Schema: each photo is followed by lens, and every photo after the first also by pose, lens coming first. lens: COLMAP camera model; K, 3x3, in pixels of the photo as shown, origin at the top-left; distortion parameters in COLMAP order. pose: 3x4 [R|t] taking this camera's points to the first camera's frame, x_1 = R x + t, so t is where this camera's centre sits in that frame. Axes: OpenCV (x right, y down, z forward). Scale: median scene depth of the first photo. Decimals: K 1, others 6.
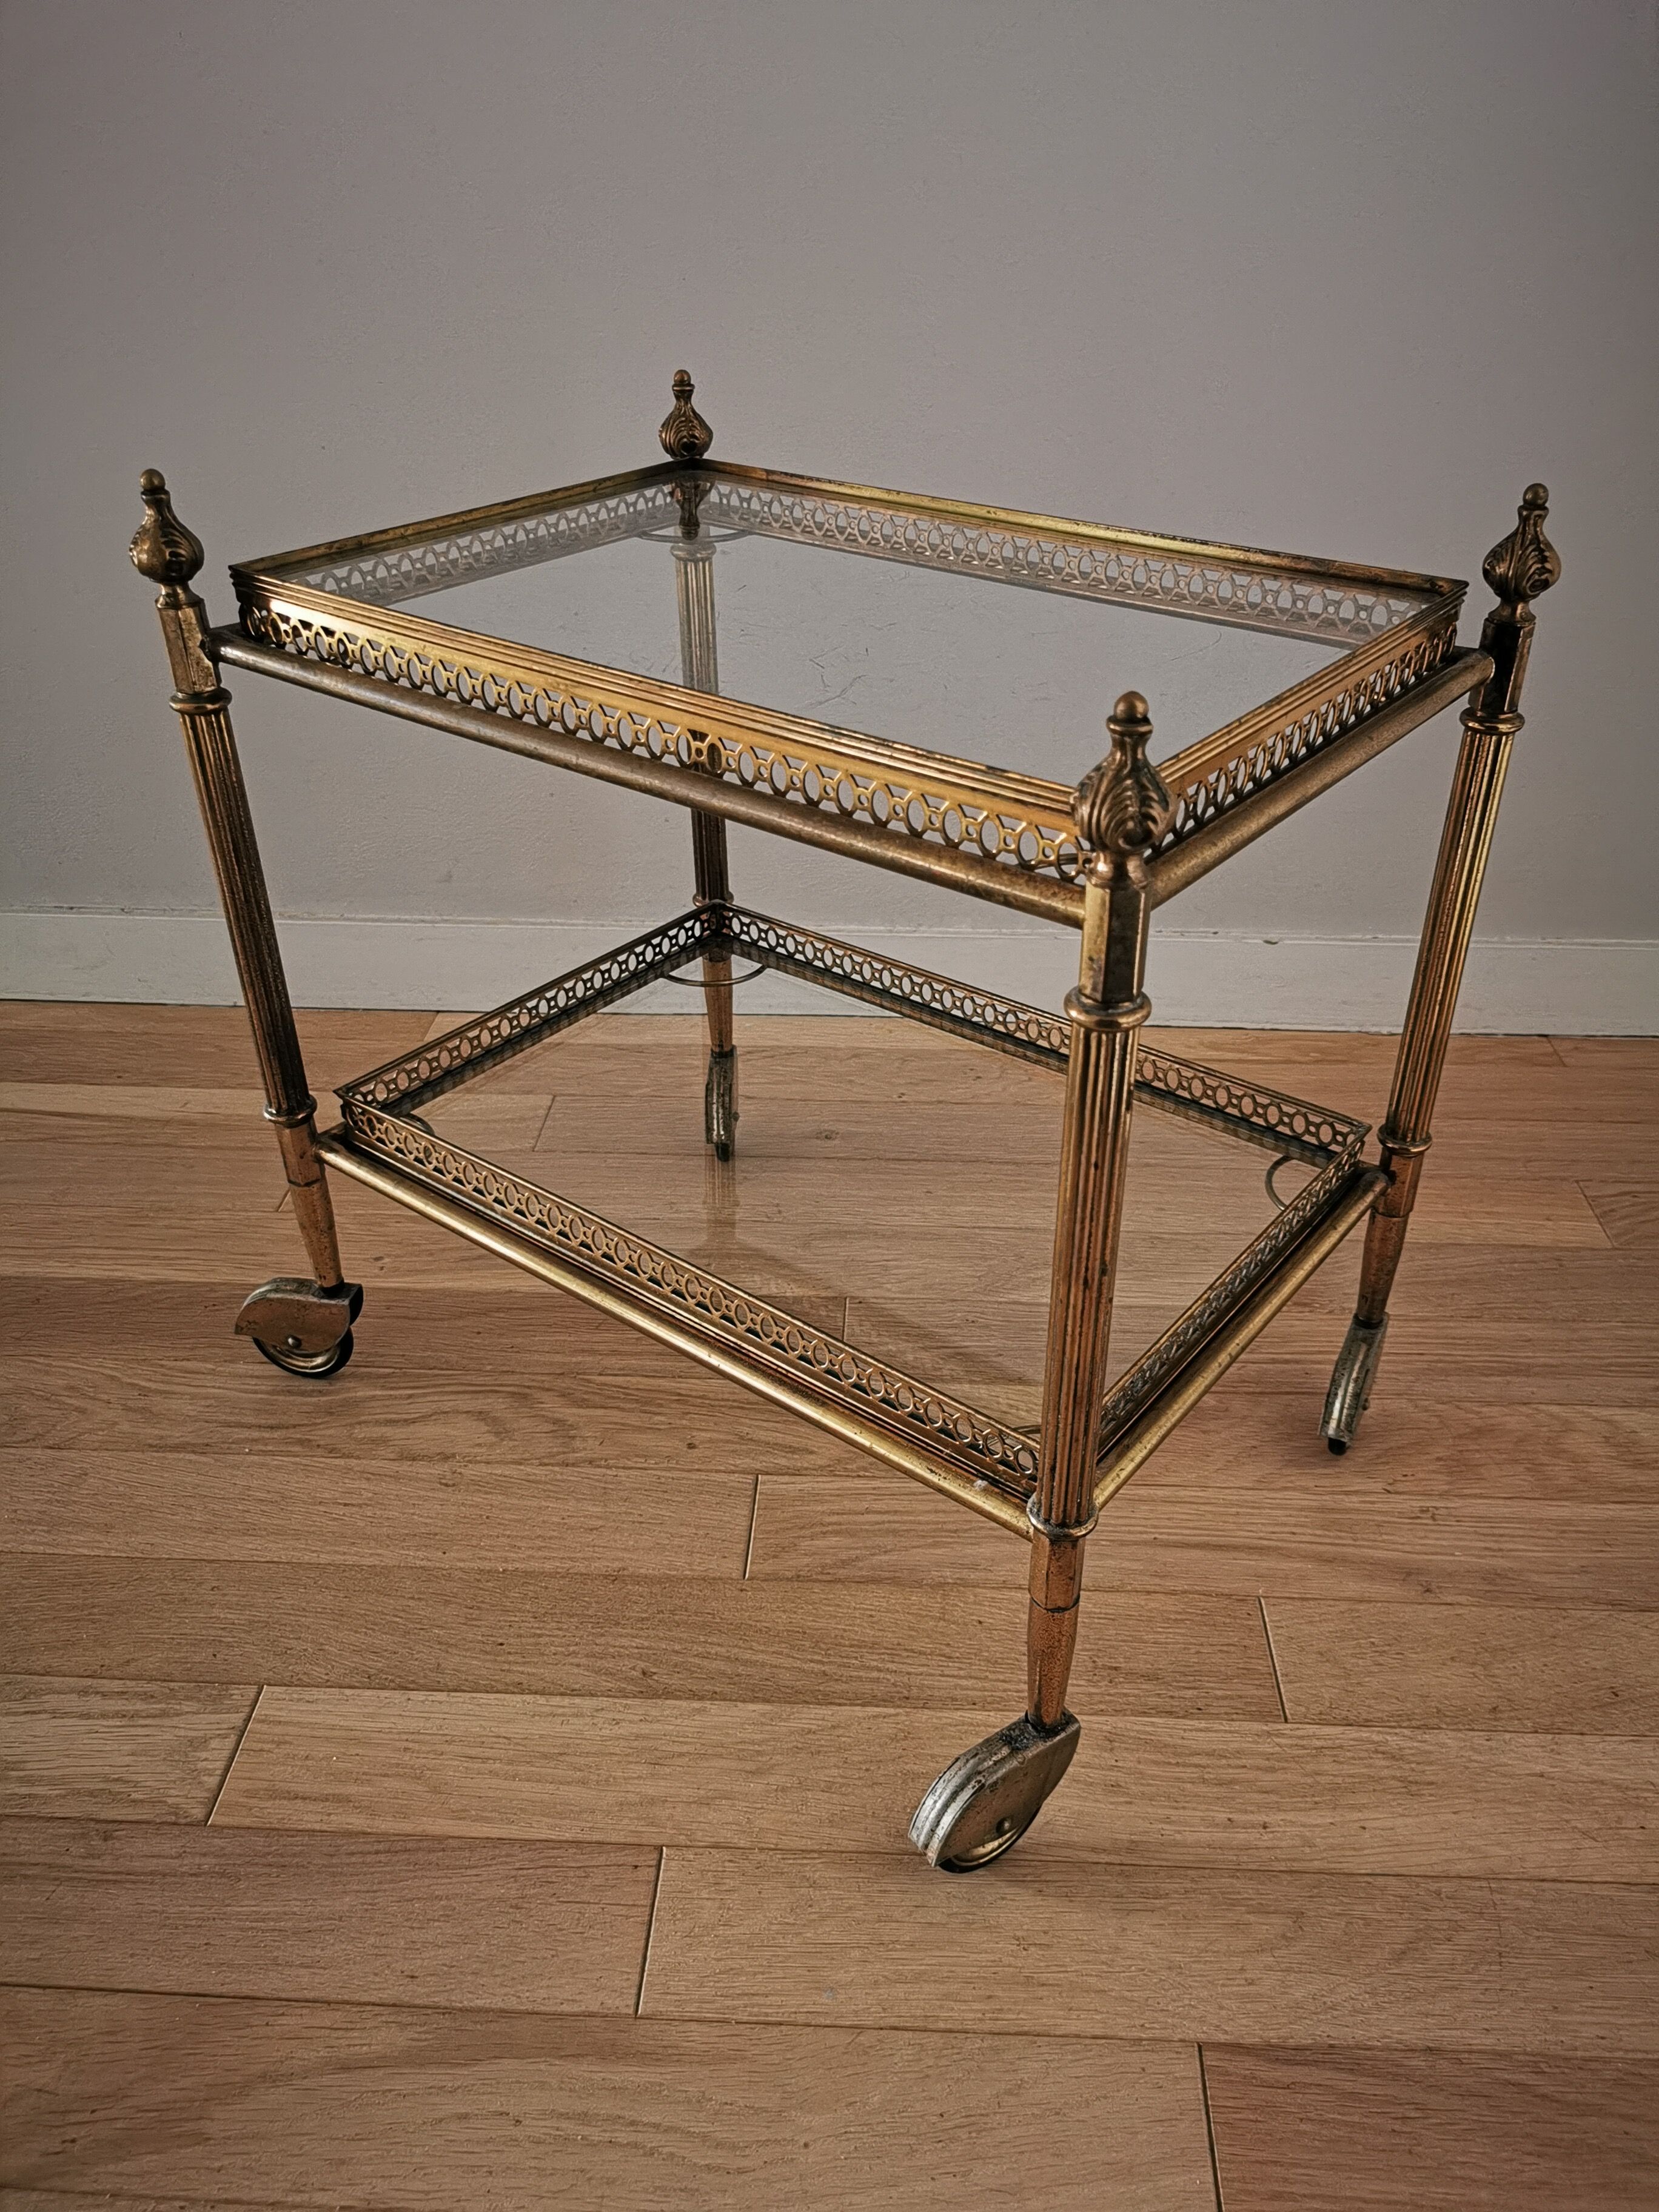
lens RADIAL K [[1696.9, 0, 829.5], [0, 1696.9, 1106.0], [0, 0, 1]] dist [0.005089, -0.006752]
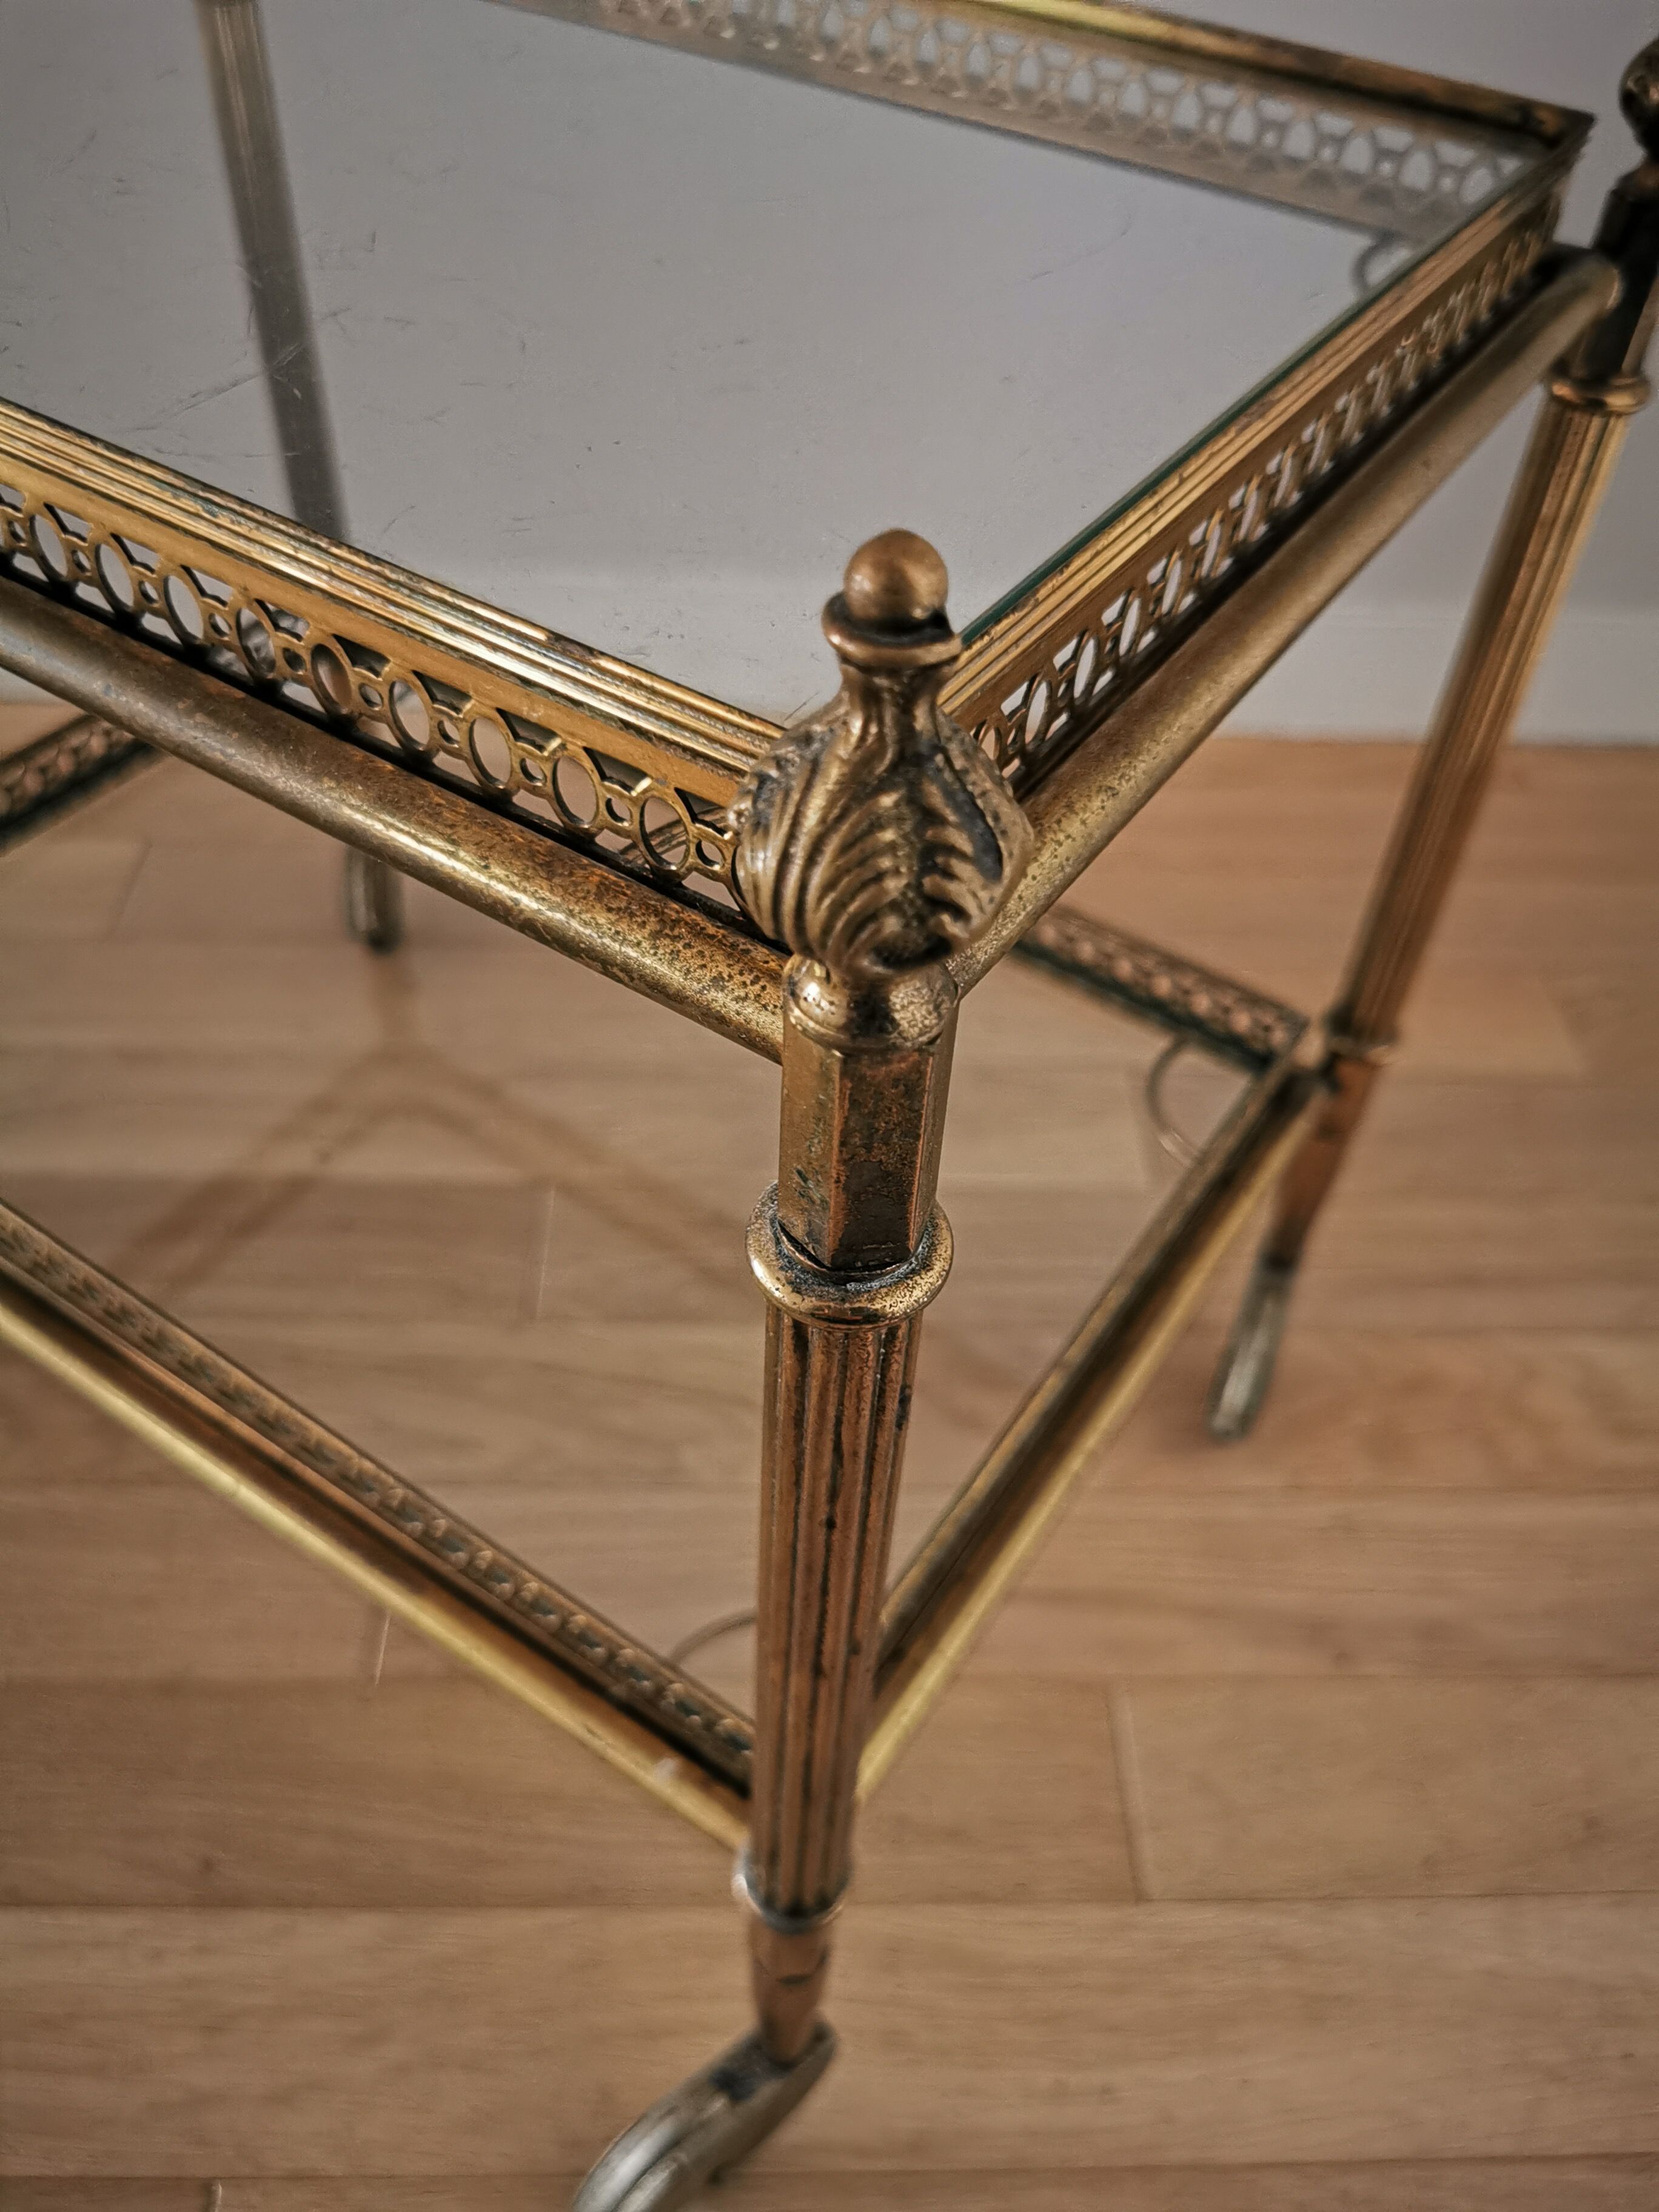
lens RADIAL K [[1791.4, 0, 834.1], [0, 1791.4, 1114.0], [0, 0, 1]] dist [-0.014338, -0.013918]
pose [[0.995295, -0.017537, 0.095289, 0.080775], [-0.006523, 0.969124, 0.246486, -0.135062], [-0.096670, -0.245948, 0.964450, 0.396628]]
